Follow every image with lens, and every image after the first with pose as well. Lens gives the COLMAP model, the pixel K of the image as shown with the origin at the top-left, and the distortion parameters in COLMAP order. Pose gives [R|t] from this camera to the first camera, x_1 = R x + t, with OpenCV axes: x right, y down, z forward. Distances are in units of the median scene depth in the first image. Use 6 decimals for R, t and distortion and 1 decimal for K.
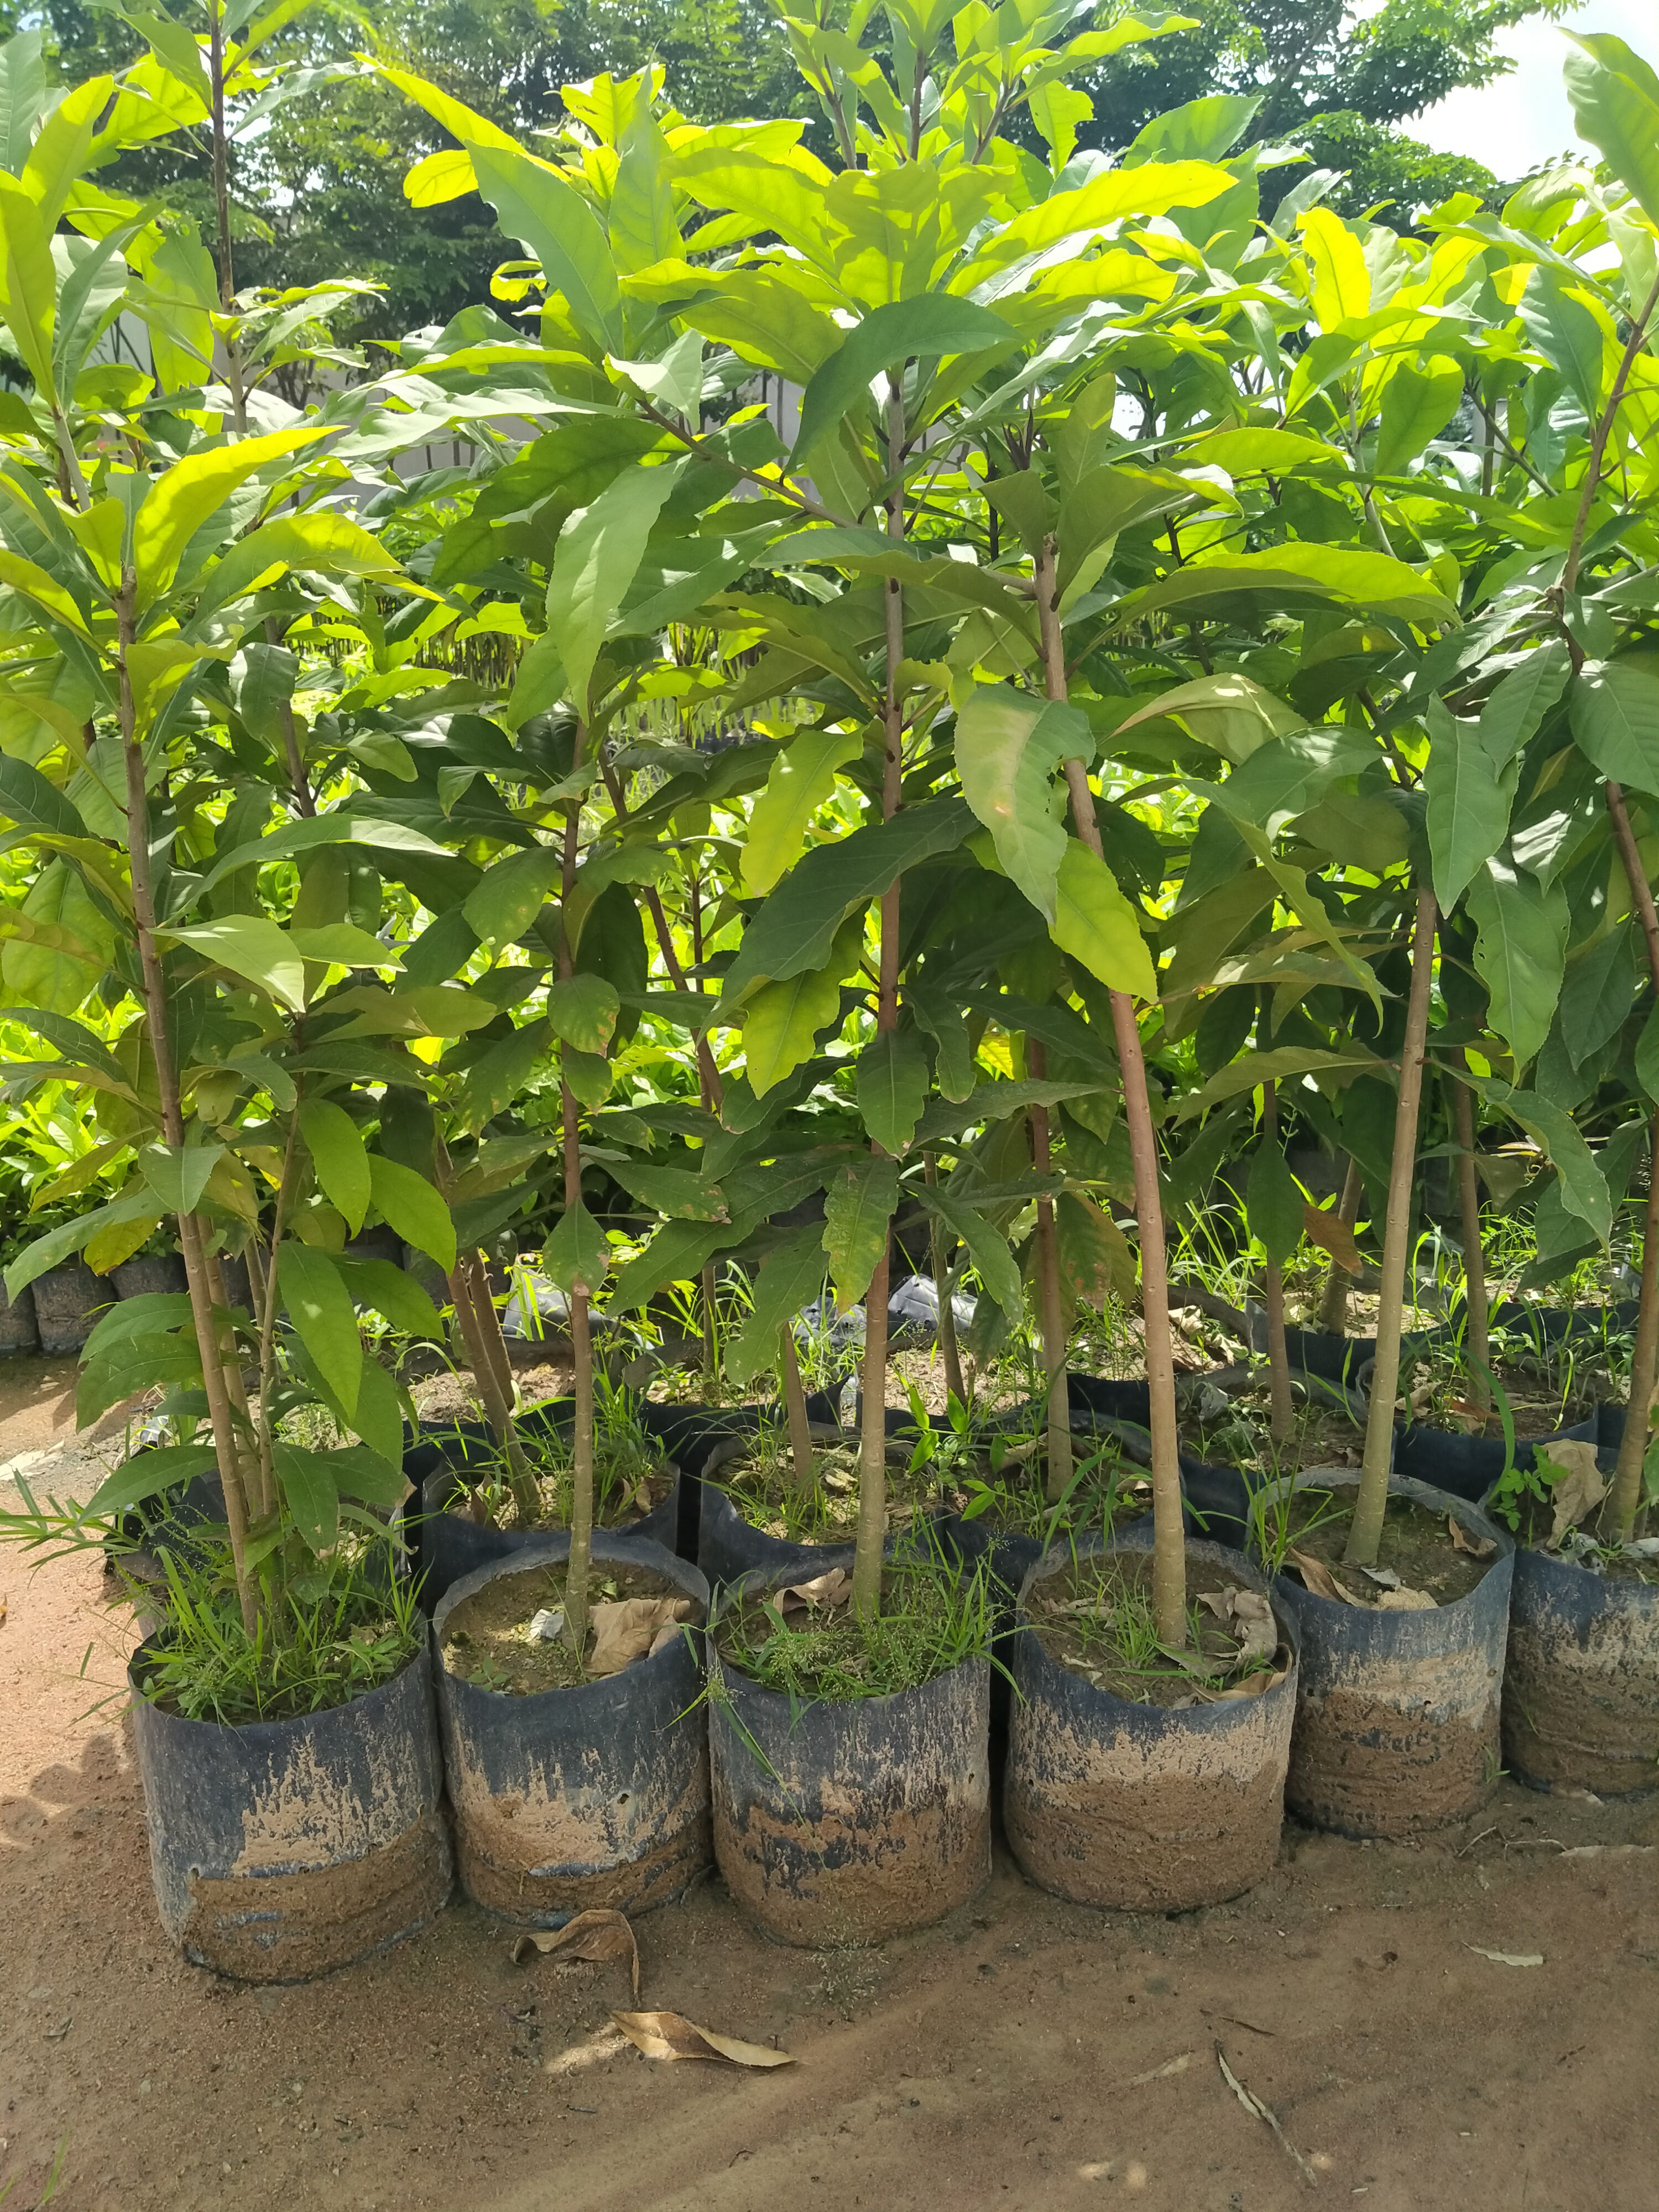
lens RADIAL K [[1832.8, 0, 835.3], [0, 1832.8, 1117.2], [0, 0, 1]] dist [0.064173, -0.113604]
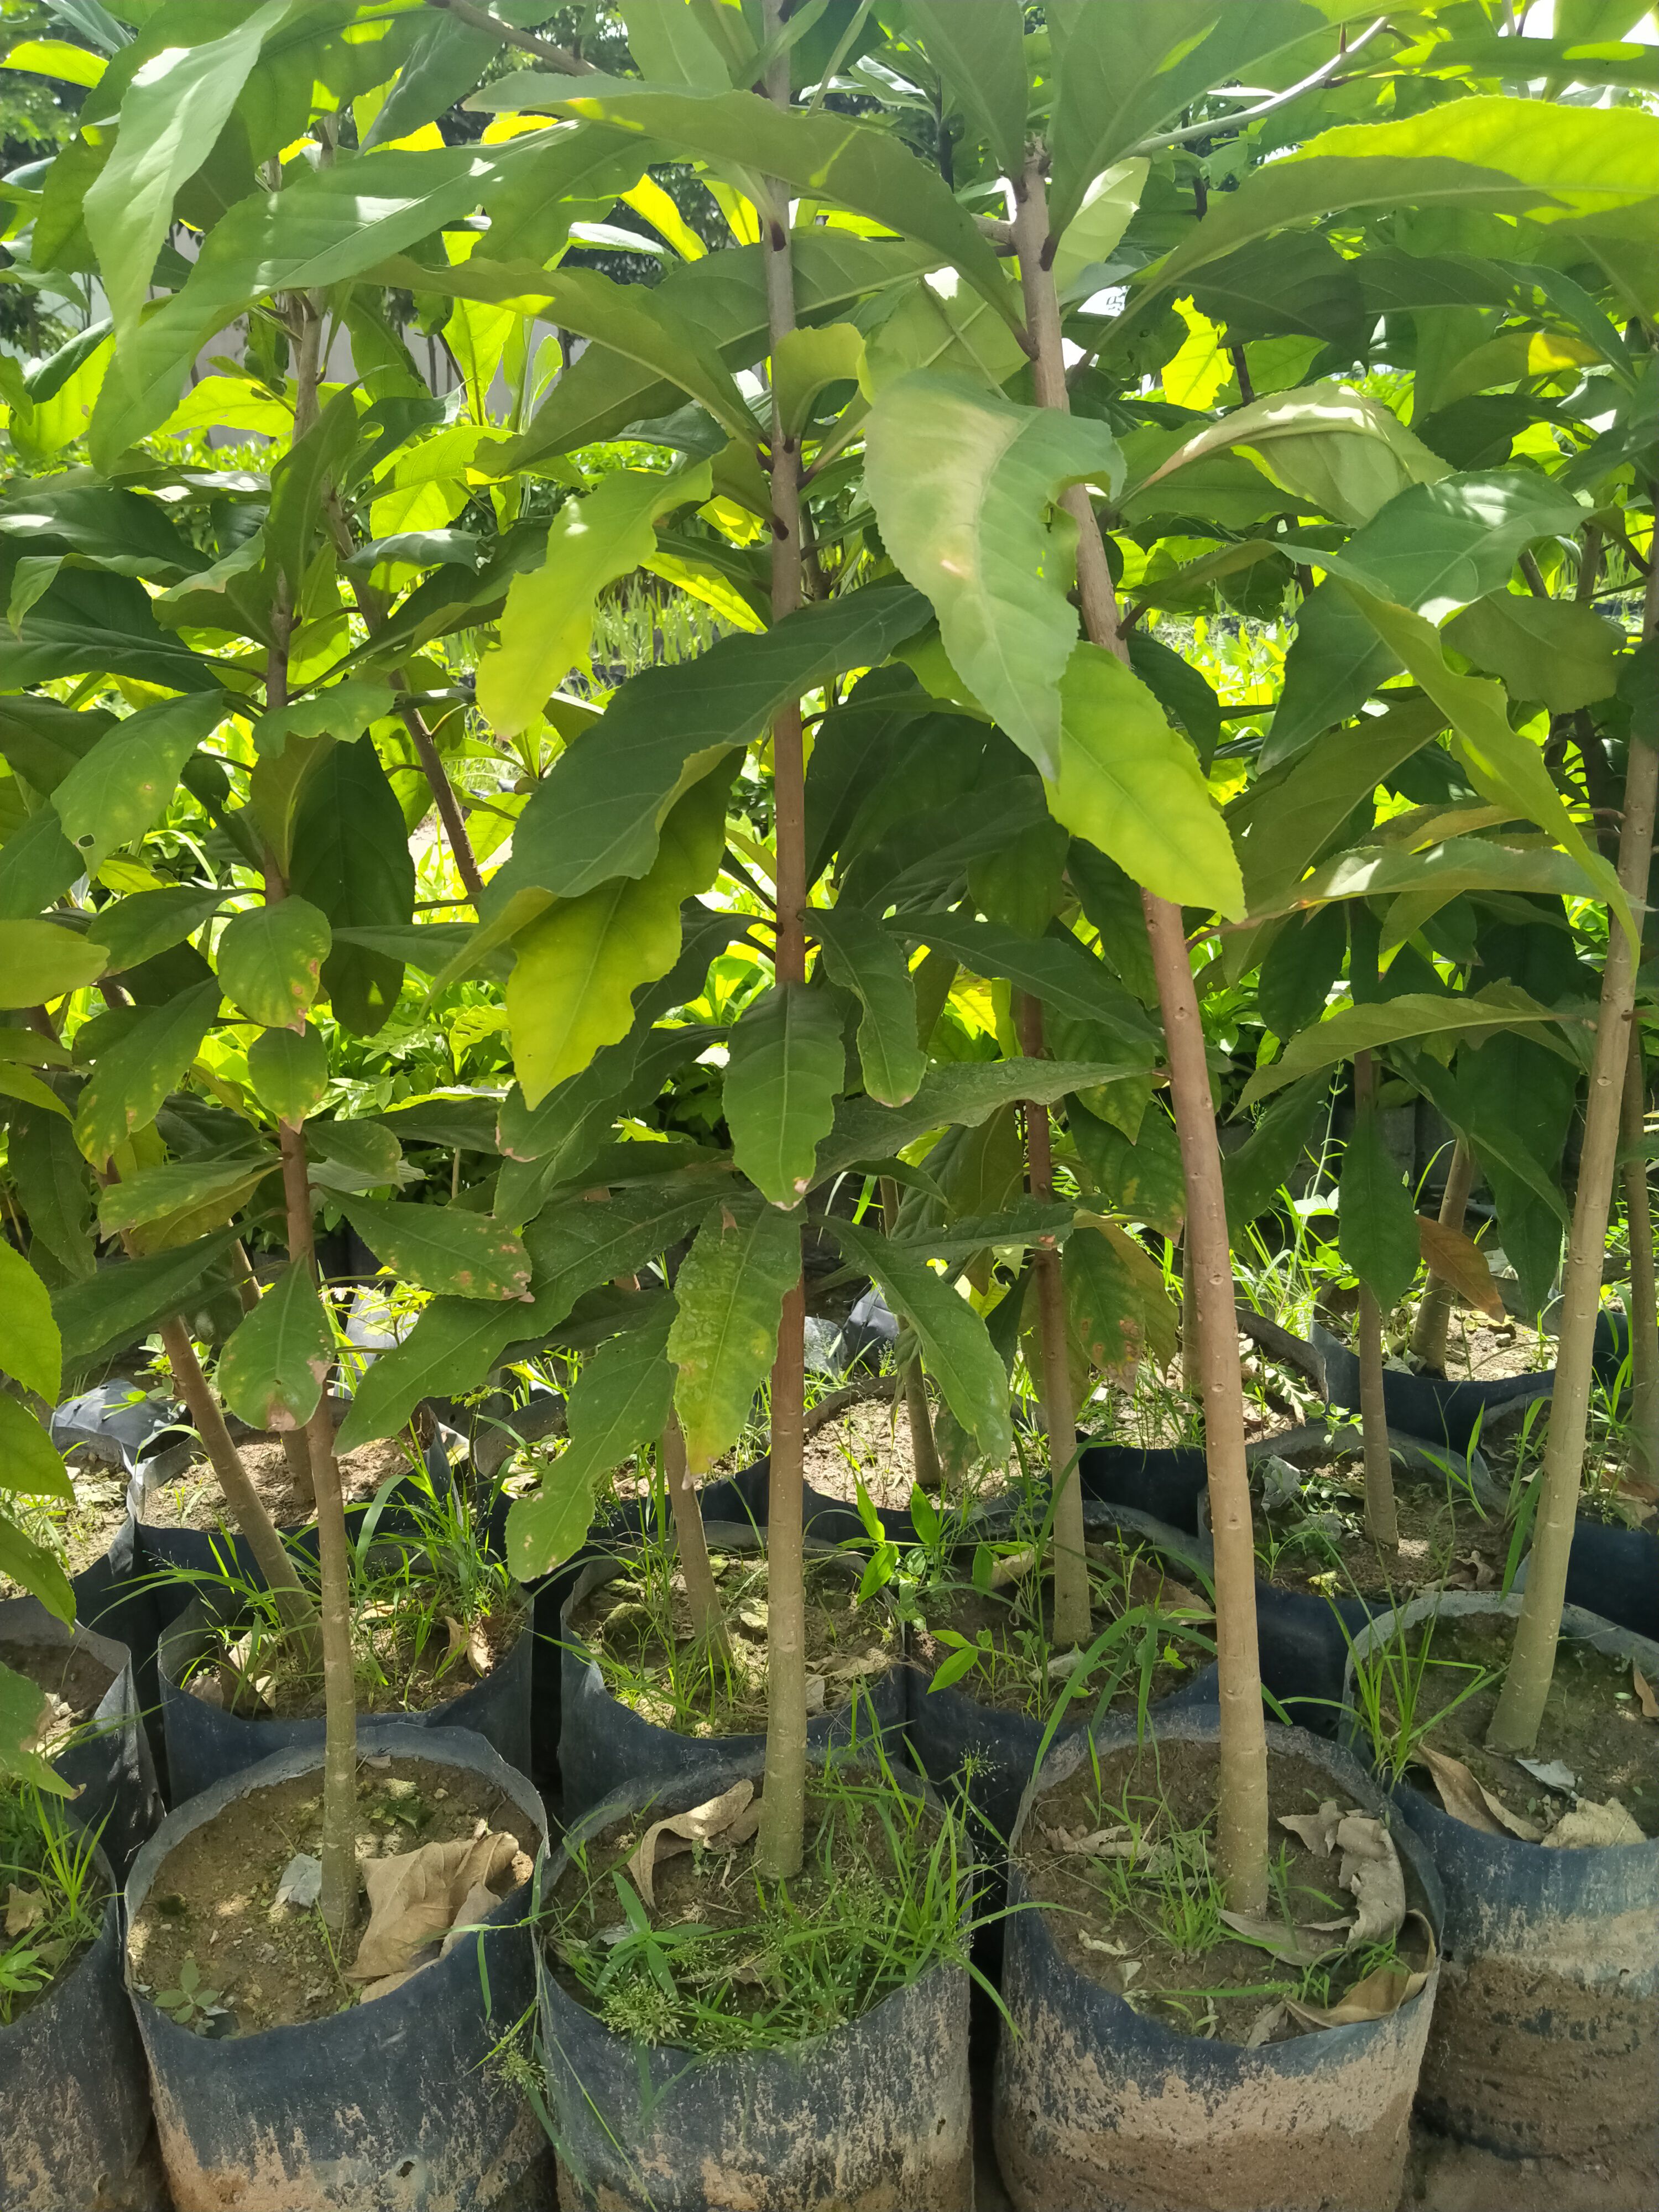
lens RADIAL K [[1717.6, 0, 819.1], [0, 1717.6, 1099.2], [0, 0, 1]] dist [-0.008984, -0.006355]
pose [[0.999723, -0.016522, -0.016739, 0.046241], [0.017017, 0.999408, 0.029915, -0.023302], [0.016235, -0.030192, 0.999412, 0.401432]]
